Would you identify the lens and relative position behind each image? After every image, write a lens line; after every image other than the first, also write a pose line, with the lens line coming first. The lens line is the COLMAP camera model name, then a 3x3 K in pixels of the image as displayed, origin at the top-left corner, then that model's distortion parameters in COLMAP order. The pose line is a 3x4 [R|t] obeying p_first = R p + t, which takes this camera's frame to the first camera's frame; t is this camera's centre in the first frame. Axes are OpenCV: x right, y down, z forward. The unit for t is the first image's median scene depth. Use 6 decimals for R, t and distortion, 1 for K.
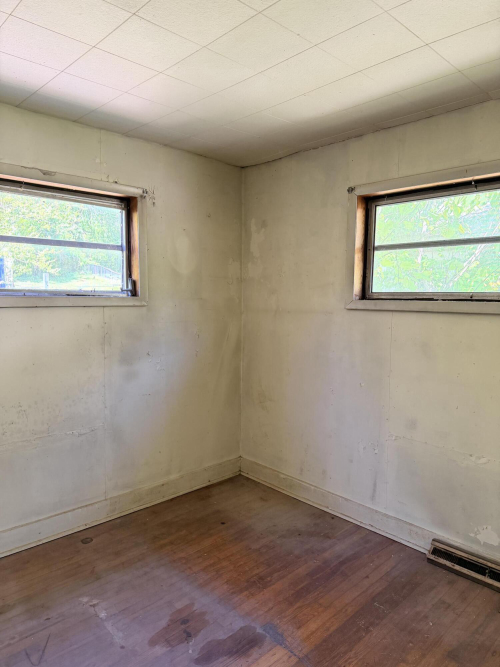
lens RADIAL K [[470.4, 0, 252.6], [0, 470.4, 330.7], [0, 0, 1]] dist [0.040378, -0.055862]
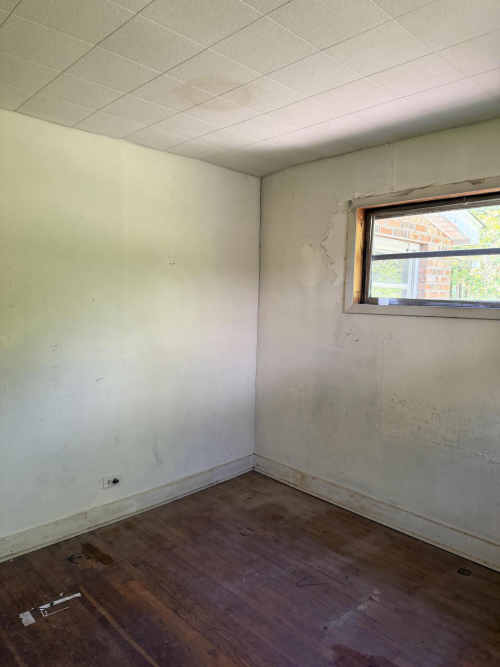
lens RADIAL K [[470.4, 0, 252.6], [0, 470.4, 330.7], [0, 0, 1]] dist [0.040378, -0.055862]
pose [[0.001950, 0.066672, -0.997773, 0.548125], [-0.098722, 0.992914, 0.066155, -0.045322], [0.995113, 0.098373, 0.008518, 0.543694]]
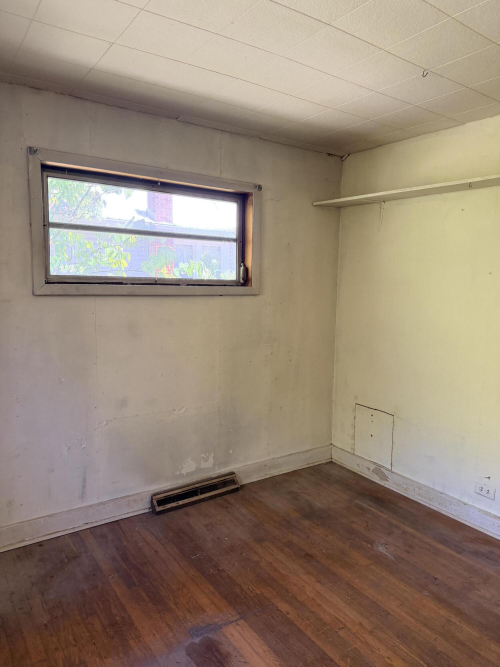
lens RADIAL K [[470.4, 0, 252.6], [0, 470.4, 330.7], [0, 0, 1]] dist [0.040378, -0.055862]
pose [[0.163955, -0.113990, 0.979860, -0.663018], [0.062889, 0.992488, 0.104937, -0.056400], [-0.984461, 0.044418, 0.169892, 0.568334]]
